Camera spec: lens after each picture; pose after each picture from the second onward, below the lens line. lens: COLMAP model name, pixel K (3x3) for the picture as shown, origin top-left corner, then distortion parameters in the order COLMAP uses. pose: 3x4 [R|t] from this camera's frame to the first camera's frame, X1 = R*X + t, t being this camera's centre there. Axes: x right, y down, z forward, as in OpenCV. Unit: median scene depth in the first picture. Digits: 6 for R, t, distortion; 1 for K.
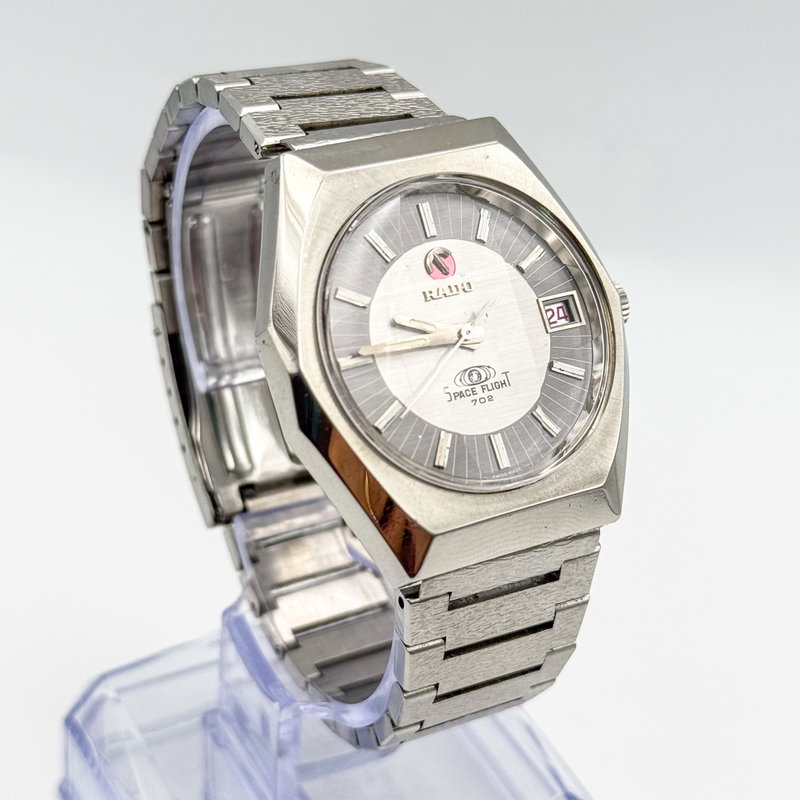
lens RADIAL K [[1707.7, 0, 400.0], [0, 1707.7, 400.0], [0, 0, 1]] dist [0.358927, -0.034737]
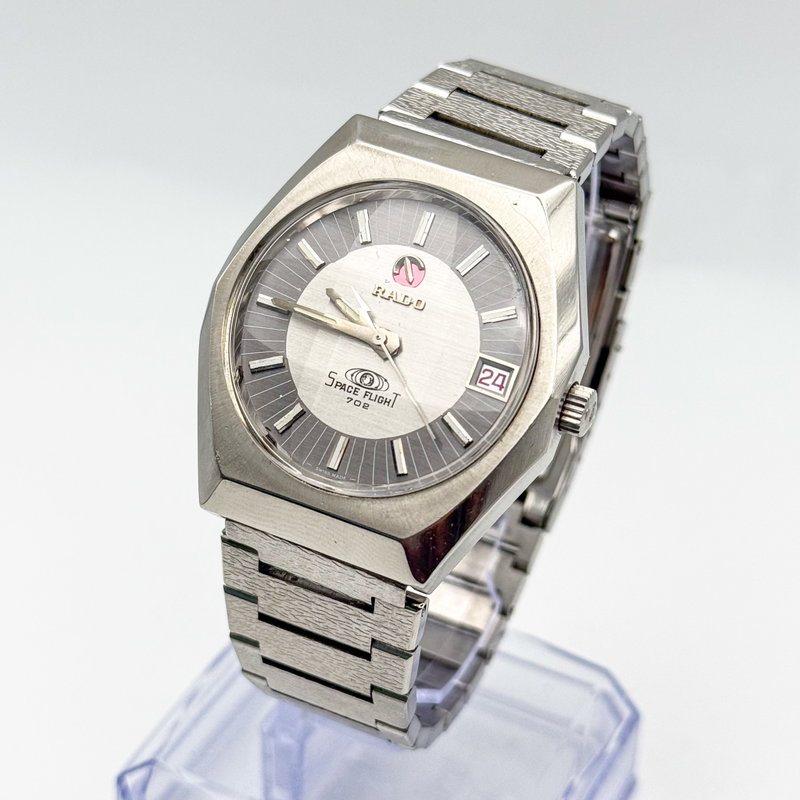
lens RADIAL K [[1707.7, 0, 400.0], [0, 1707.7, 400.0], [0, 0, 1]] dist [0.358927, -0.034737]
pose [[0.575275, 0.451153, -0.682290, 0.743689], [-0.481477, 0.861089, 0.163422, -0.176769], [0.661240, 0.234494, 0.712582, 0.297502]]
